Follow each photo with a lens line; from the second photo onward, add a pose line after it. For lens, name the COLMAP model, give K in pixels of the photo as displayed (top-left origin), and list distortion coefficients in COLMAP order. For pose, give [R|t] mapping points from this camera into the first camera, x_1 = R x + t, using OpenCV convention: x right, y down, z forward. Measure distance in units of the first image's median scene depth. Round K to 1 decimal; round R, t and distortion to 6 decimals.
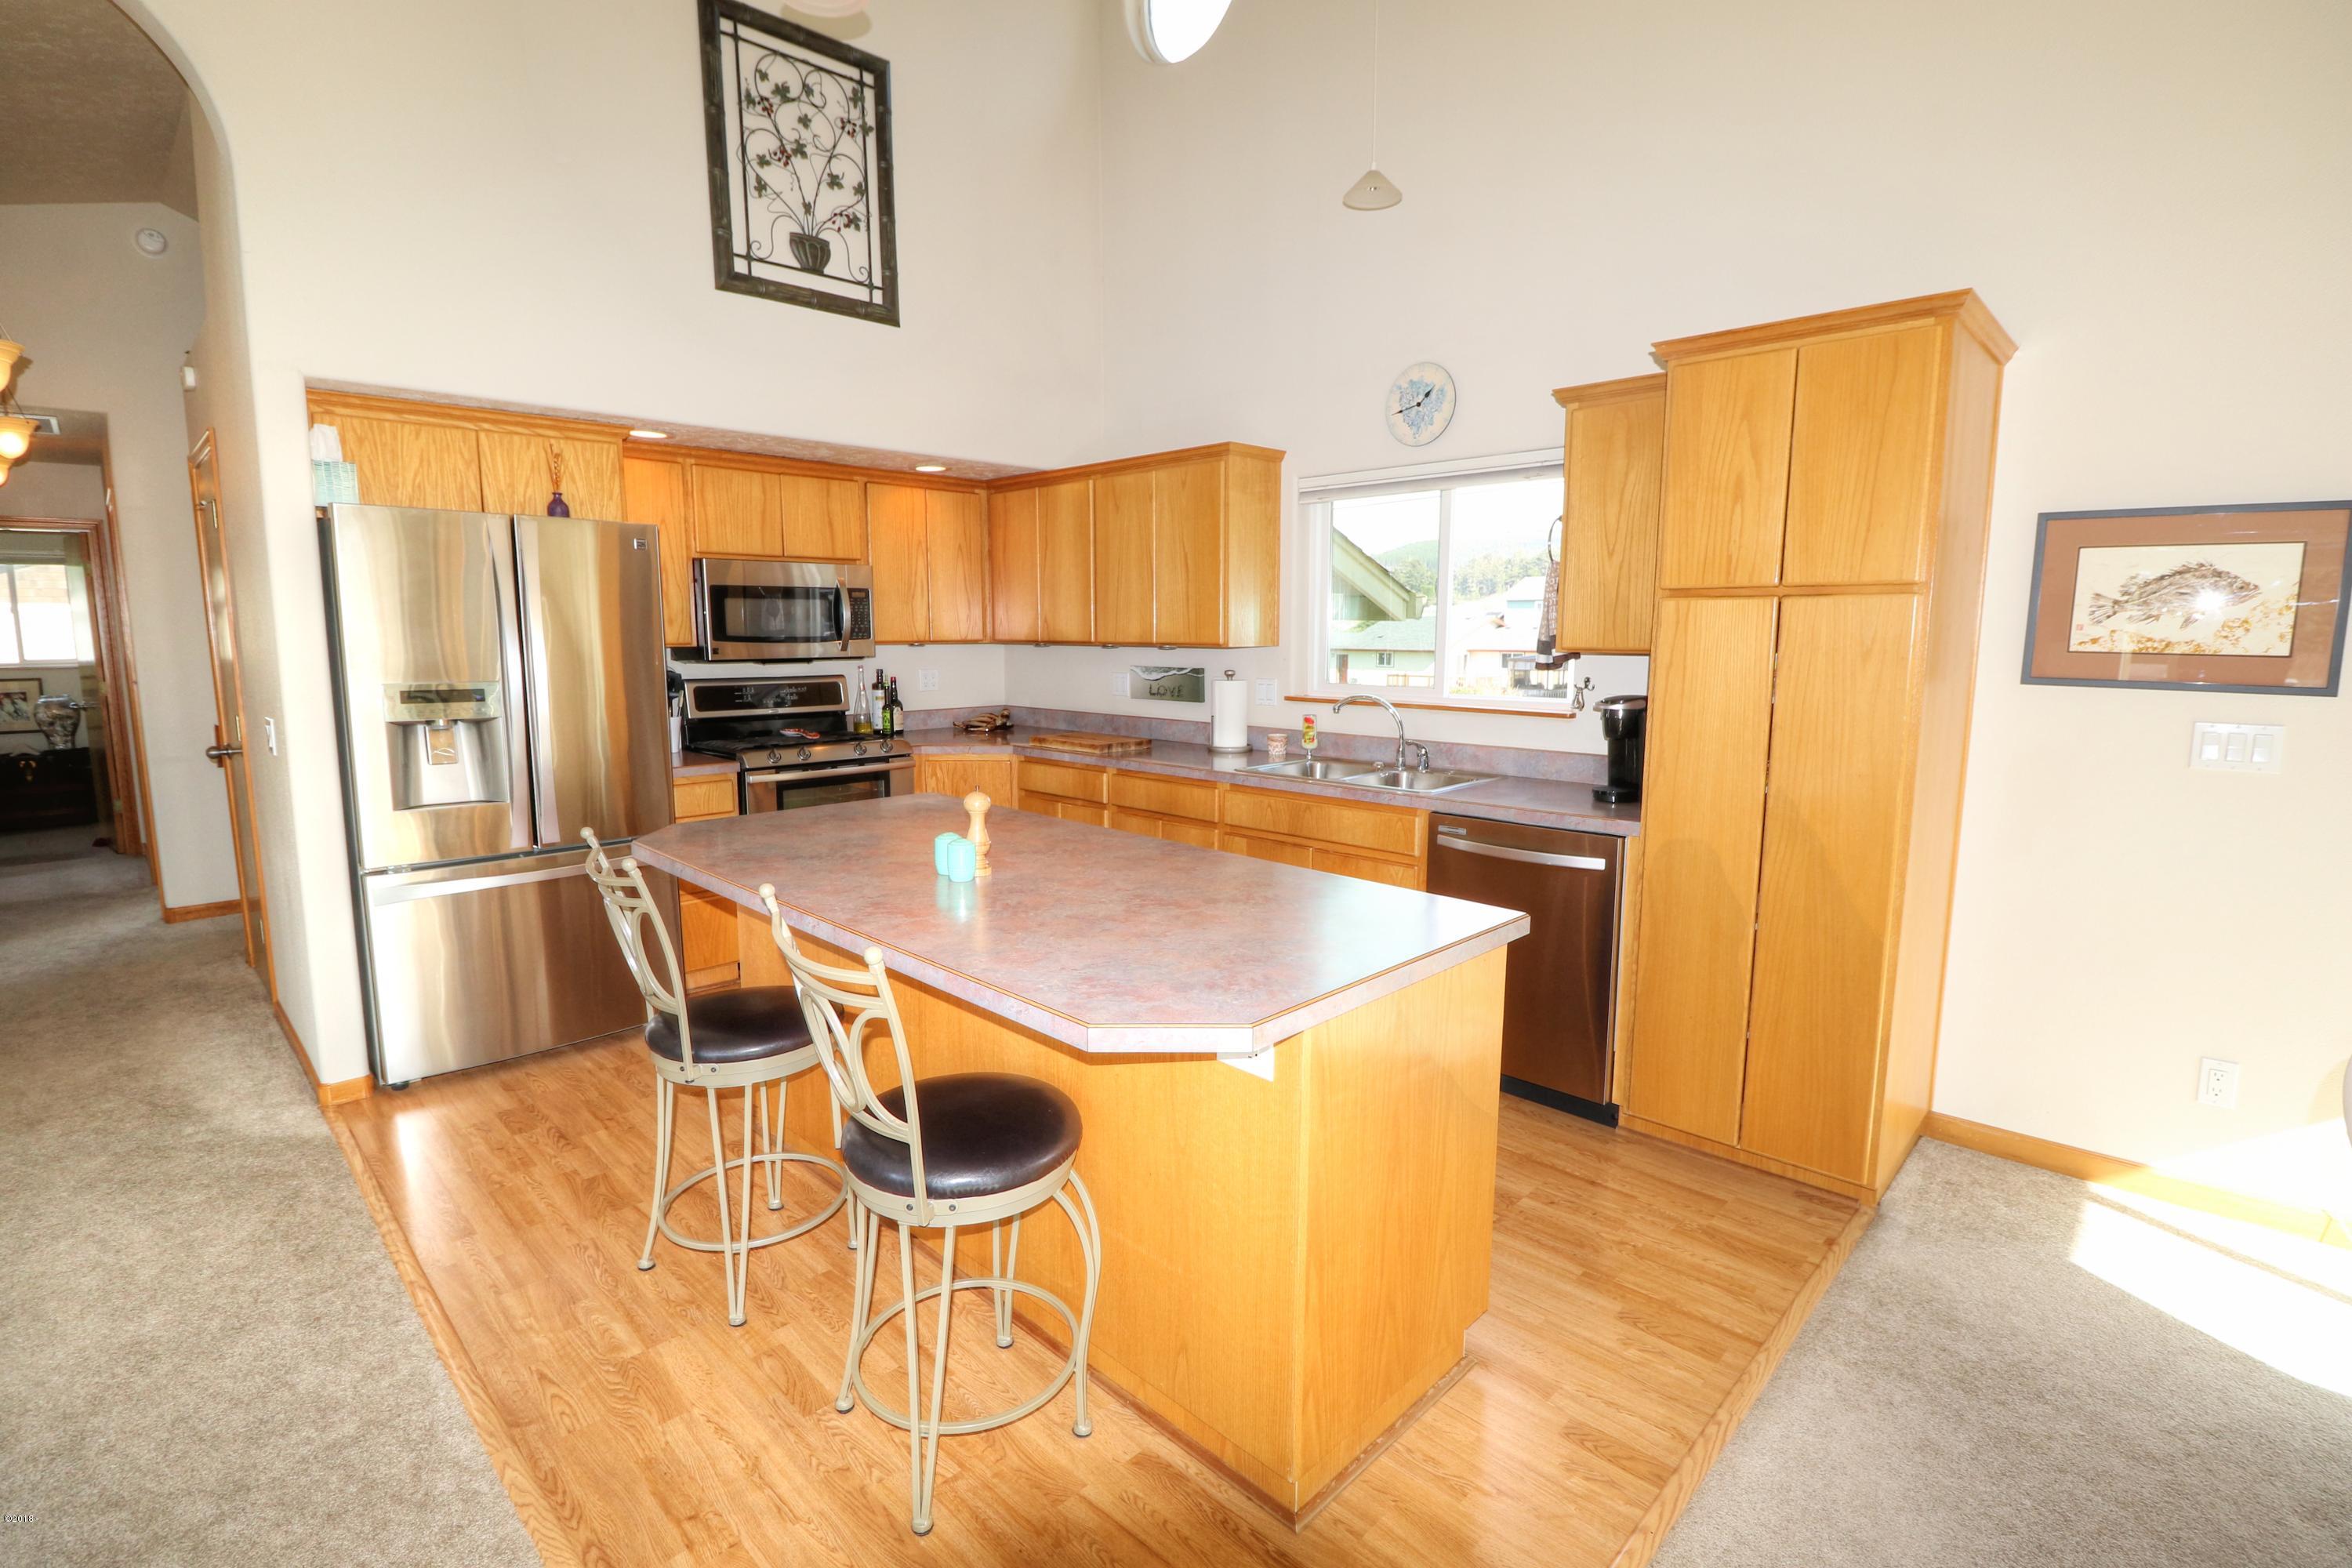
lens RADIAL K [[1081.5, 0, 1164.5], [0, 1081.5, 784.0], [0, 0, 1]] dist [-0.014451, -0.004374]
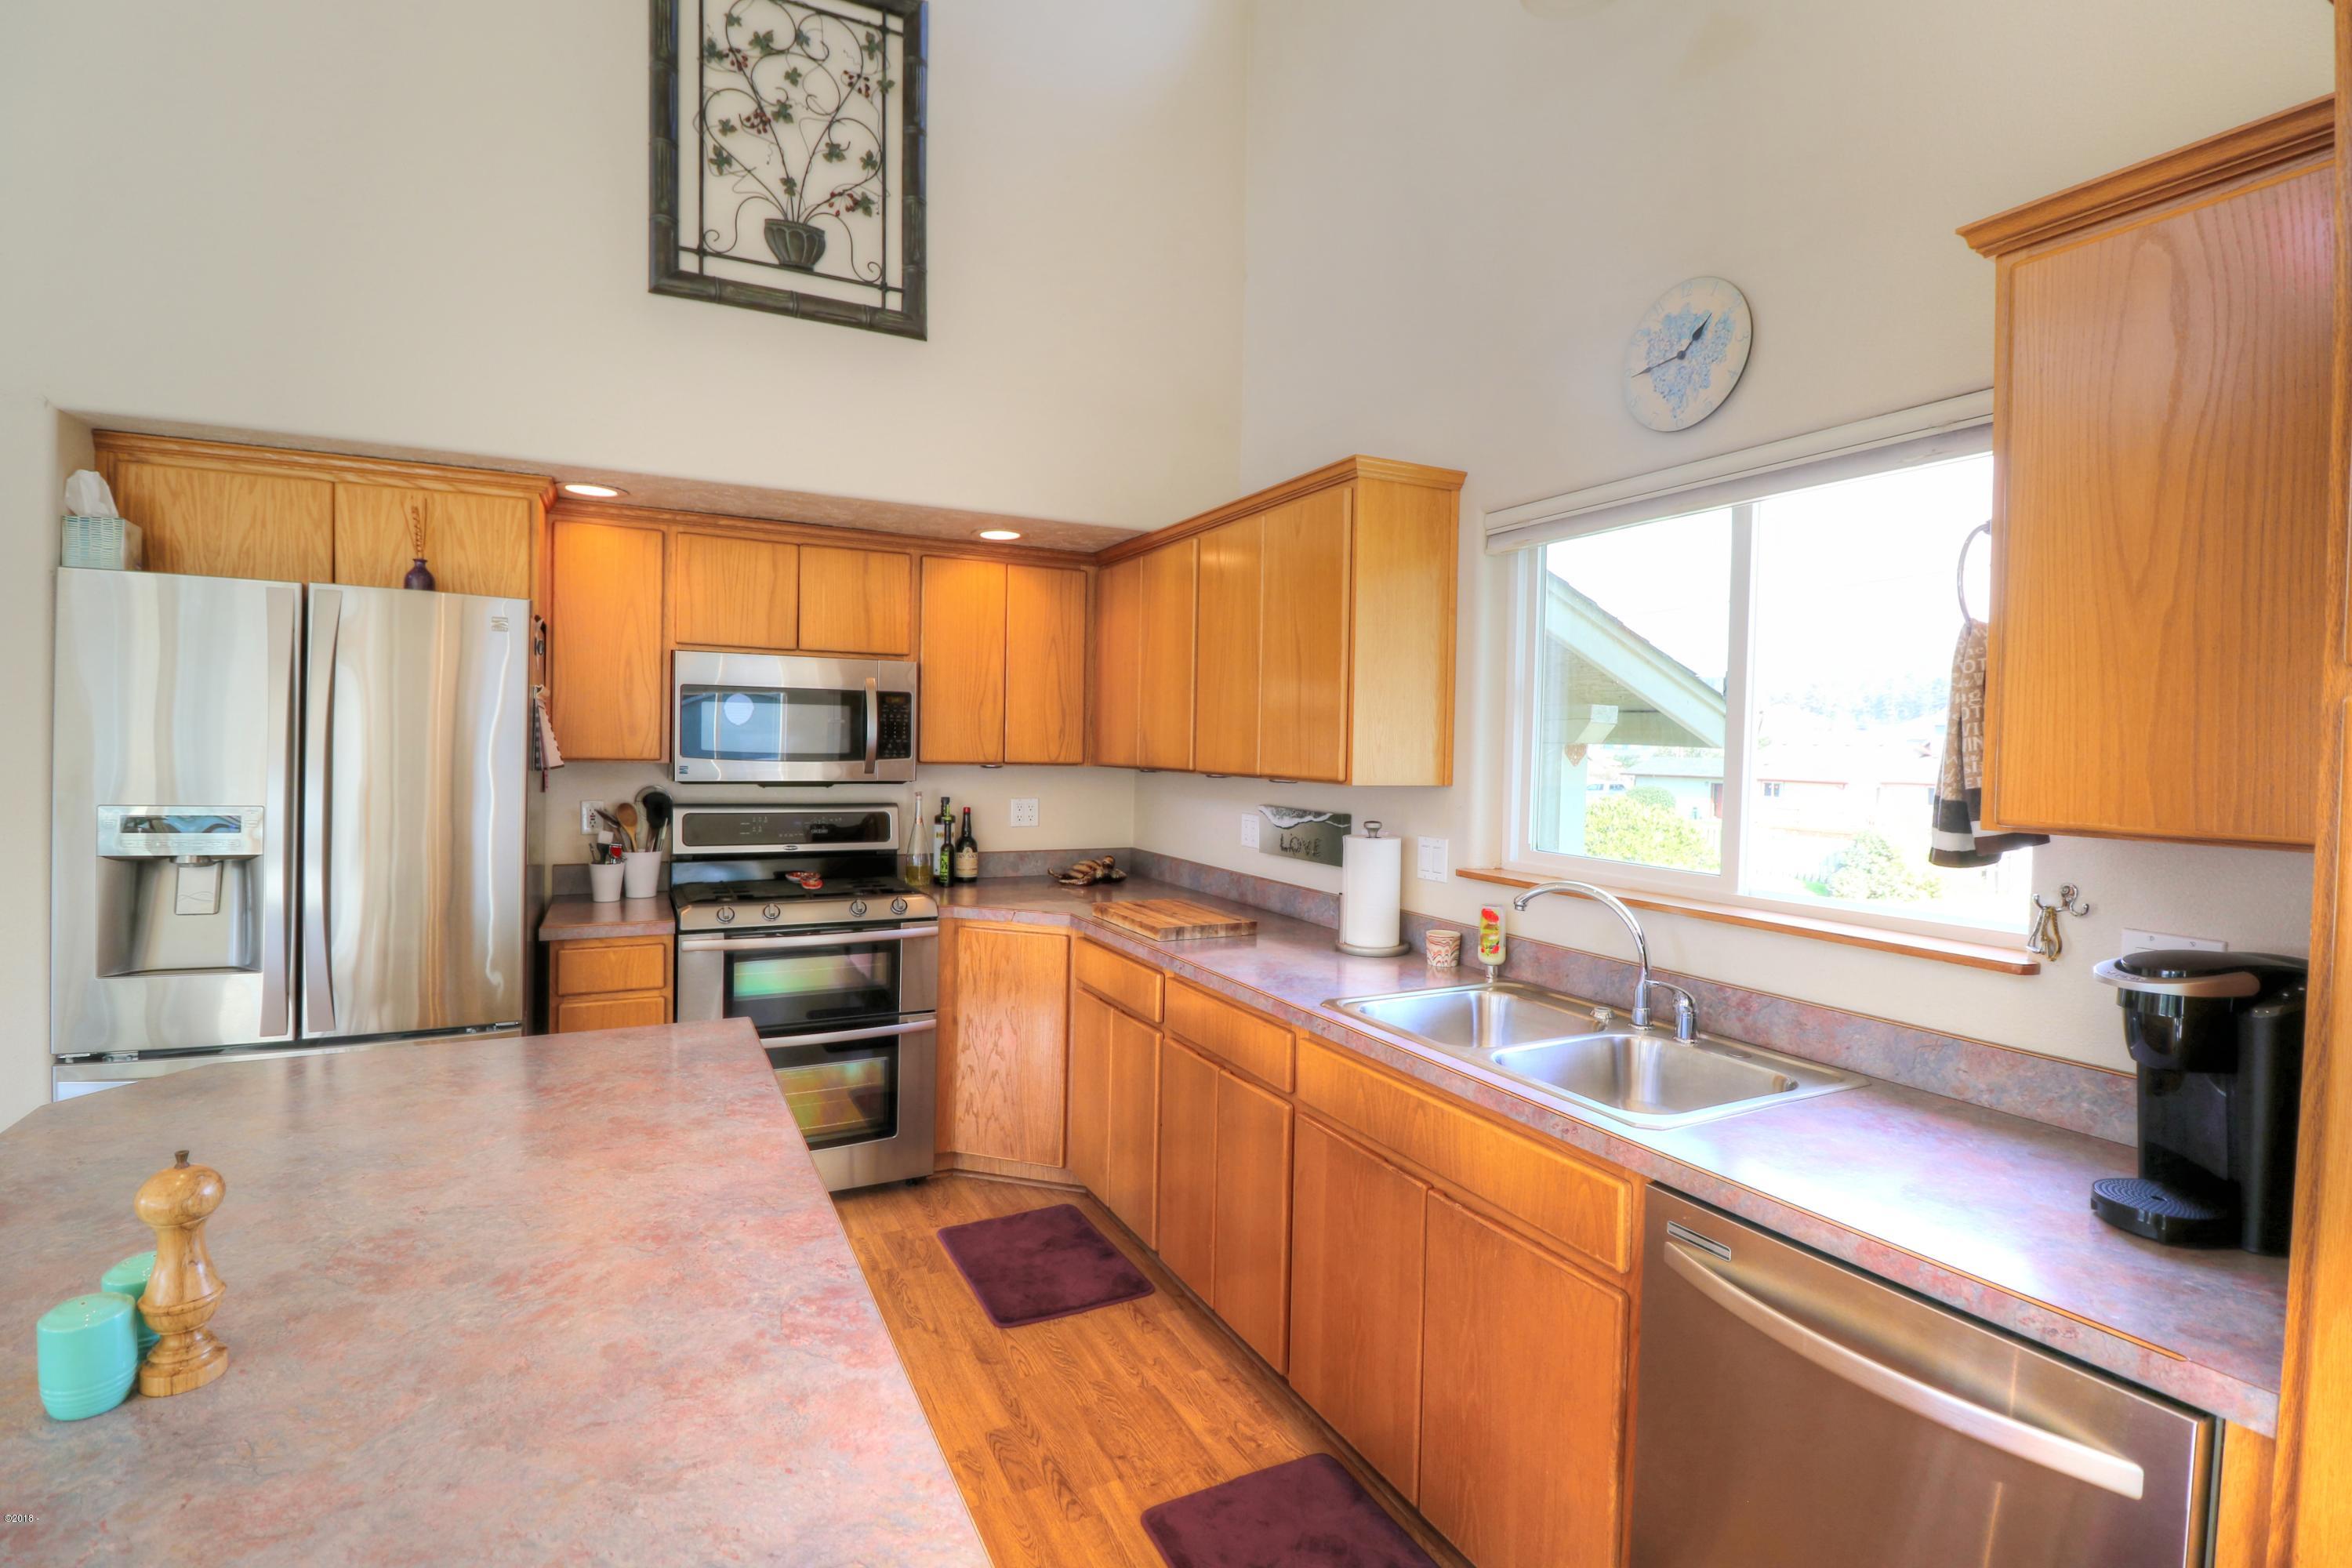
lens RADIAL K [[1081.5, 0, 1162.8], [0, 1081.5, 775.0], [0, 0, 1]] dist [-0.014451, -0.004374]
pose [[0.948878, 0.027209, -0.314467, 0.155431], [-0.063498, 0.992365, -0.105734, -0.064404], [0.309189, 0.120297, 0.943361, 0.411007]]
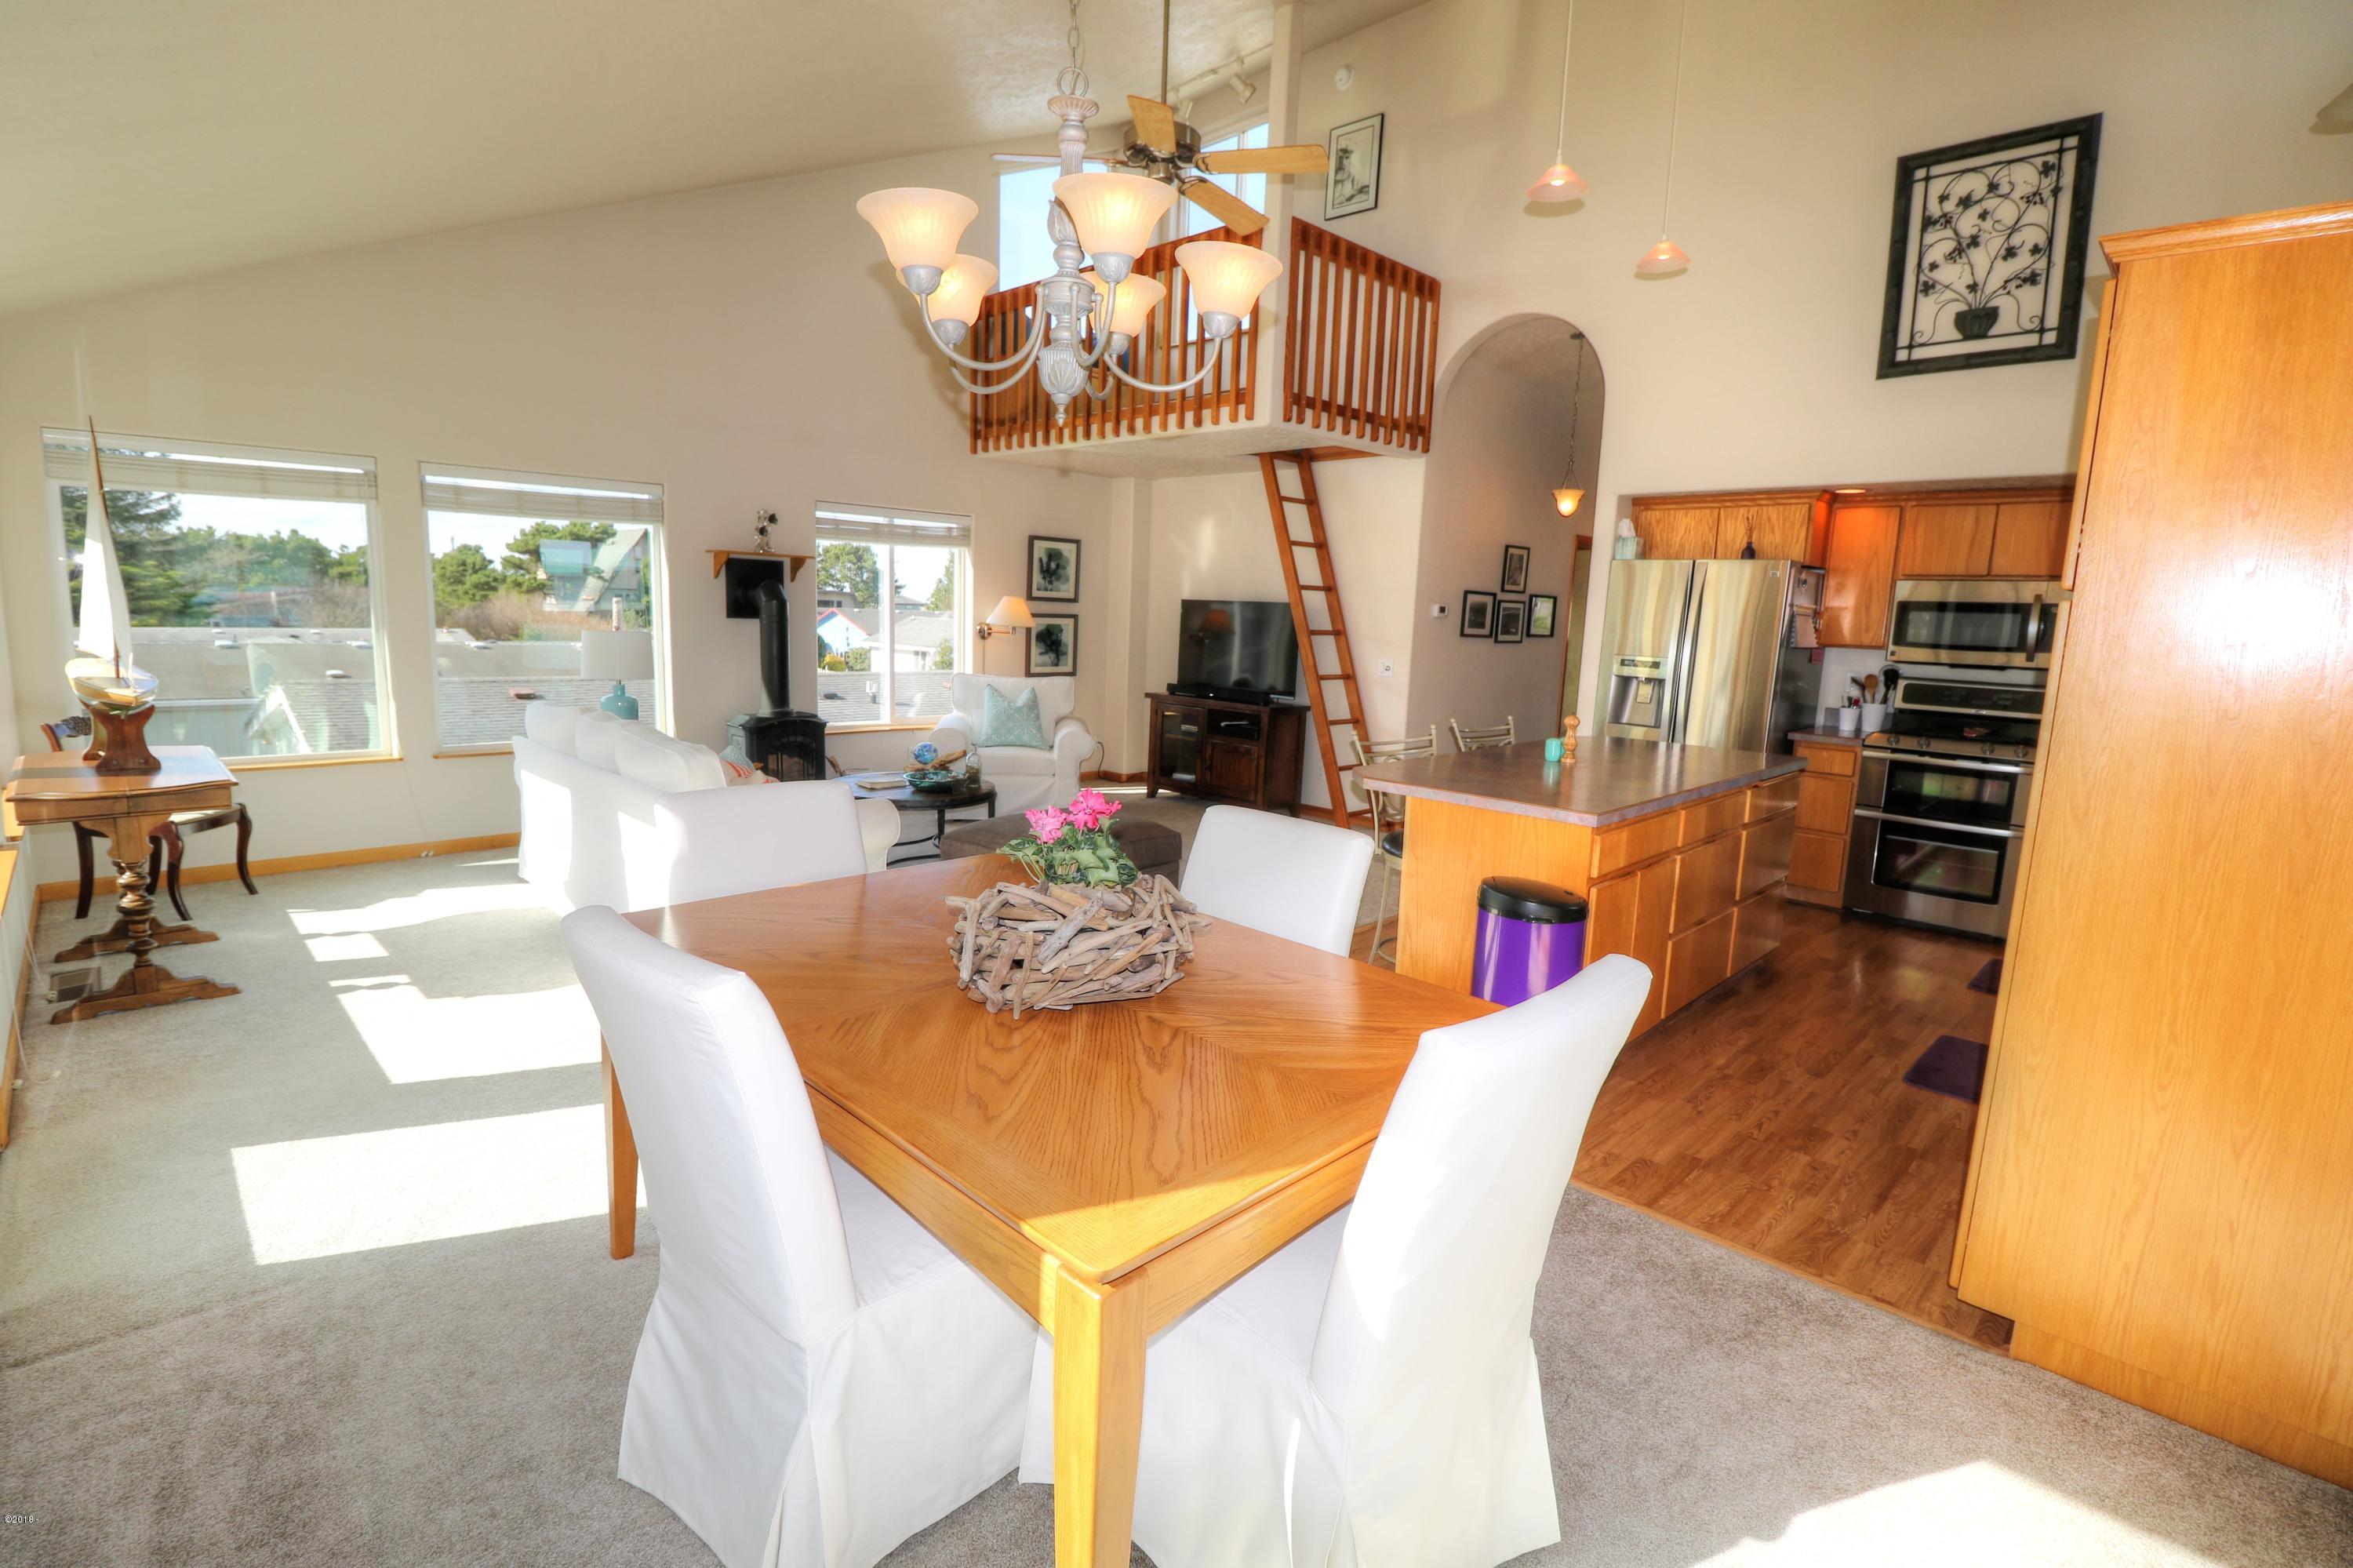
lens RADIAL K [[1082.0, 0, 1177.8], [0, 1082.0, 772.5], [0, 0, 1]] dist [-0.014451, -0.004374]
pose [[-0.005564, 0.147111, -0.989104, 0.902736], [-0.176859, 0.973382, 0.145768, -0.024593], [0.984221, 0.175743, 0.020602, 0.189721]]
